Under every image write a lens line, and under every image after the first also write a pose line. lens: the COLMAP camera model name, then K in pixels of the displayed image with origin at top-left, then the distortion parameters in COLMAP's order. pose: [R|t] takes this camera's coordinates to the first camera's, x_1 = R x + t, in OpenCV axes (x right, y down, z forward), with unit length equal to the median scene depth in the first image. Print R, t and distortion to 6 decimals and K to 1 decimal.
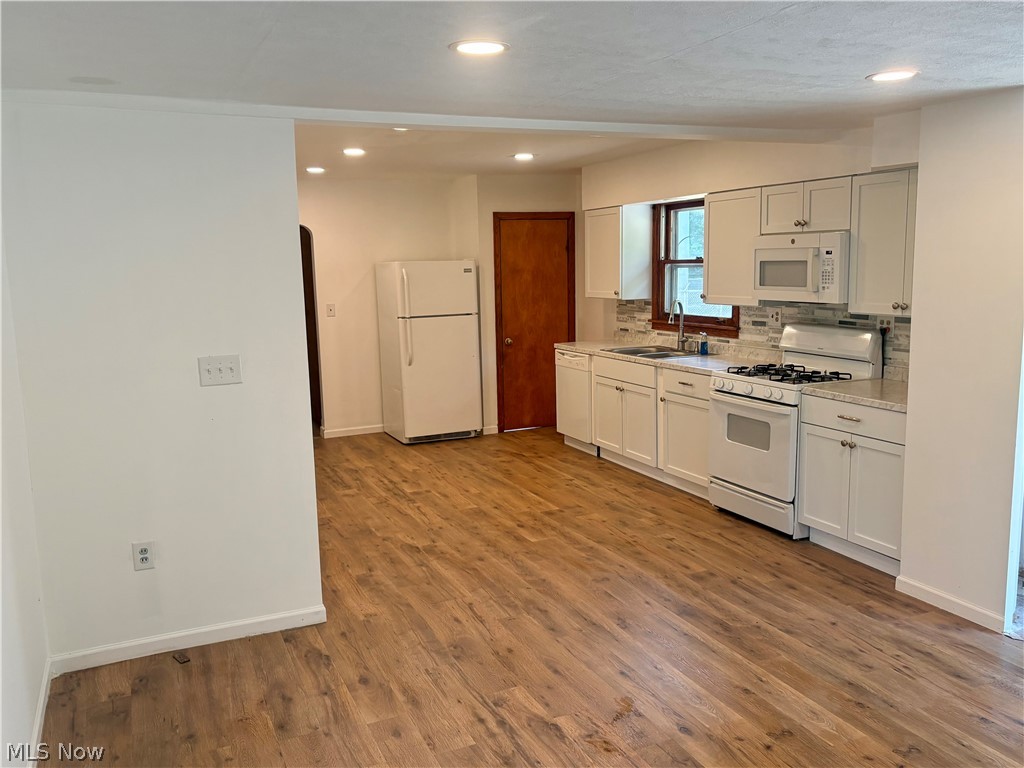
lens RADIAL K [[875.7, 0, 504.7], [0, 875.7, 396.9], [0, 0, 1]] dist [0.075785, -0.077968]
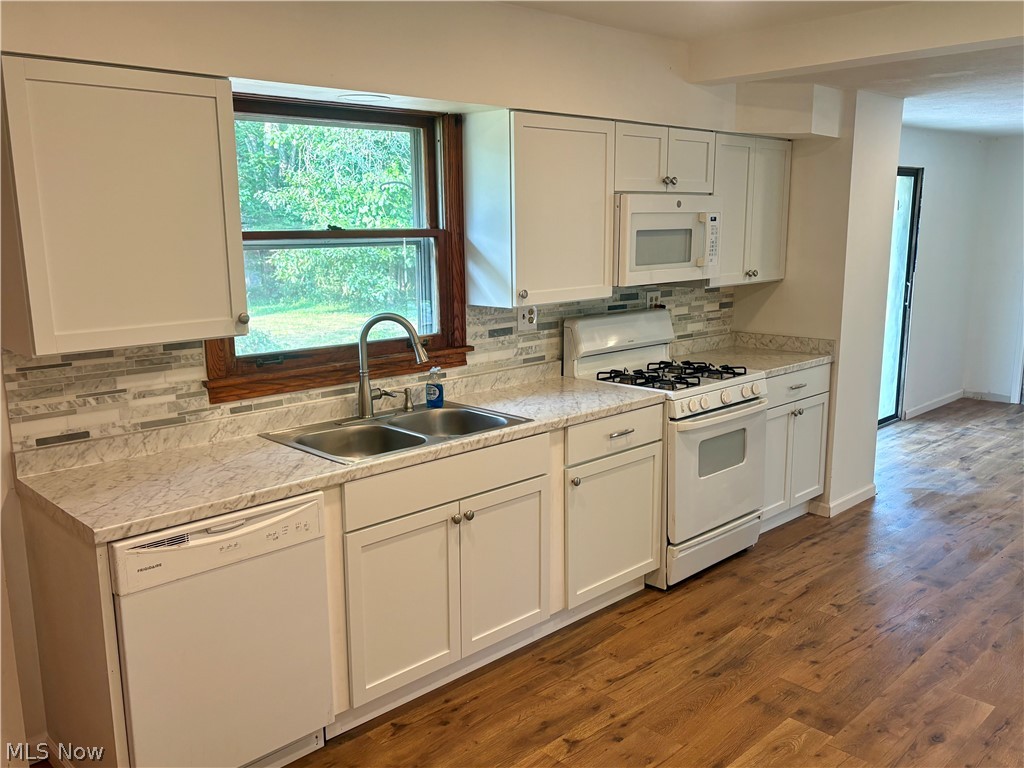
lens RADIAL K [[875.7, 0, 524.7], [0, 875.7, 390.3], [0, 0, 1]] dist [0.075785, -0.077968]
pose [[-0.368361, -0.153351, 0.916948, -0.355086], [0.159013, 0.961375, 0.224661, -0.212747], [-0.915983, 0.228563, -0.329748, 1.408635]]
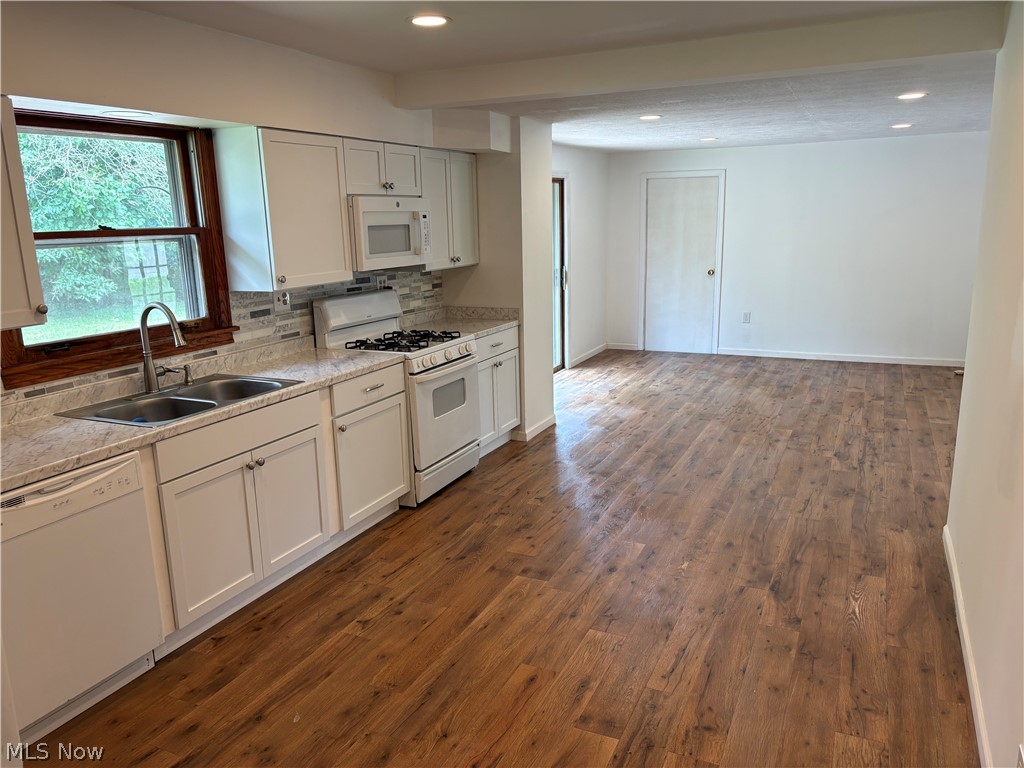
lens RADIAL K [[764.1, 0, 517.3], [0, 764.1, 392.9], [0, 0, 1]] dist [0.058802, -0.048151]
pose [[-0.667806, -0.132971, 0.732362, -0.409072], [0.152784, 0.938476, 0.309710, -0.222224], [-0.728486, 0.318719, -0.606404, 1.477541]]
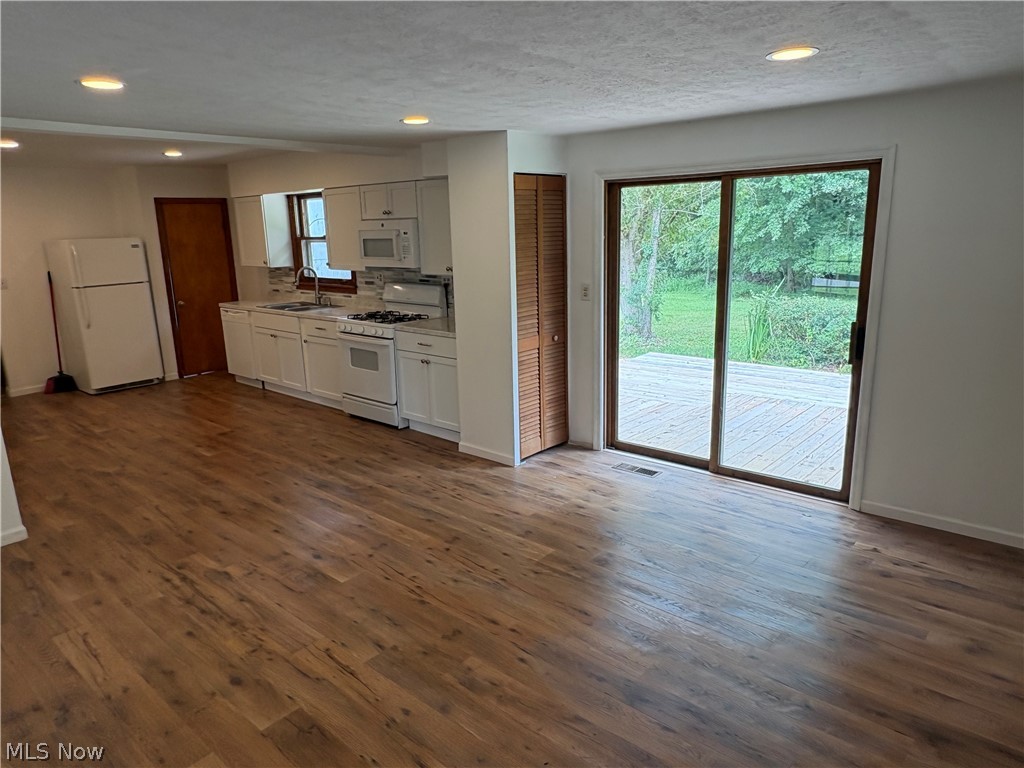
lens RADIAL K [[678.8, 0, 505.5], [0, 678.8, 387.7], [0, 0, 1]] dist [0.001740, -0.002617]
pose [[0.907757, -0.097664, 0.407969, 0.030037], [0.068984, 0.994035, 0.084470, 0.008119], [-0.413785, -0.048535, 0.909080, -0.103725]]
